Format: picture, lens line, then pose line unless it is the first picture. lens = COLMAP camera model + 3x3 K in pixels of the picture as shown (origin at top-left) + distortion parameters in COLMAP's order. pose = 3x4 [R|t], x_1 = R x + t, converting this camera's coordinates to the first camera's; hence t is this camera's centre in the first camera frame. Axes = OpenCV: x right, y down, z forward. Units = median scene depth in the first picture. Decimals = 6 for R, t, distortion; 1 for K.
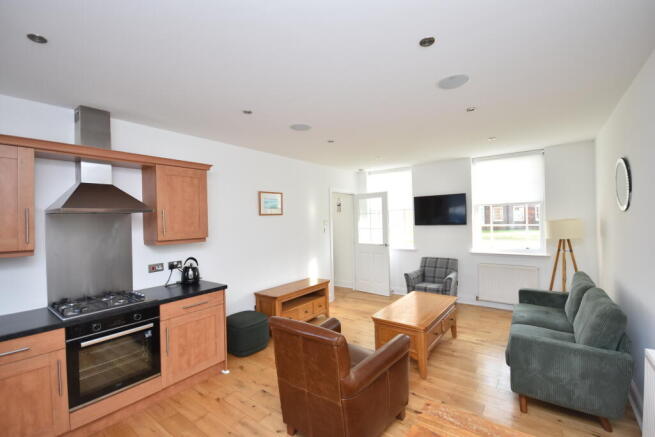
lens RADIAL K [[291.3, 0, 332.1], [0, 291.3, 219.5], [0, 0, 1]] dist [0.001642, -0.002021]
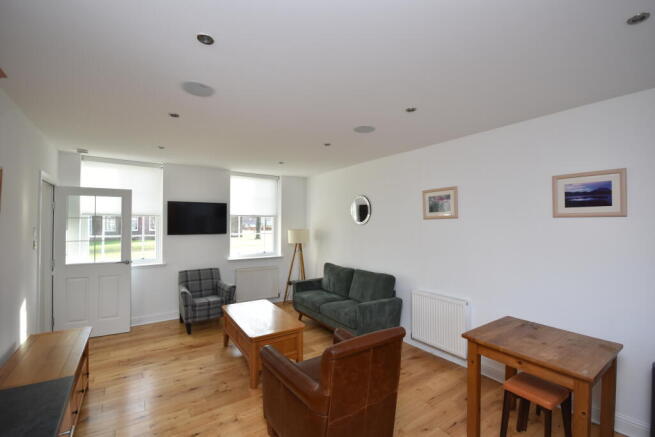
lens RADIAL K [[291.3, 0, 331.9], [0, 291.3, 218.6], [0, 0, 1]] dist [0.001642, -0.002021]
pose [[0.304026, 0.045342, 0.951584, -0.368535], [-0.006121, 0.998939, -0.045643, 0.008328], [-0.952644, 0.008052, 0.303981, 0.286896]]
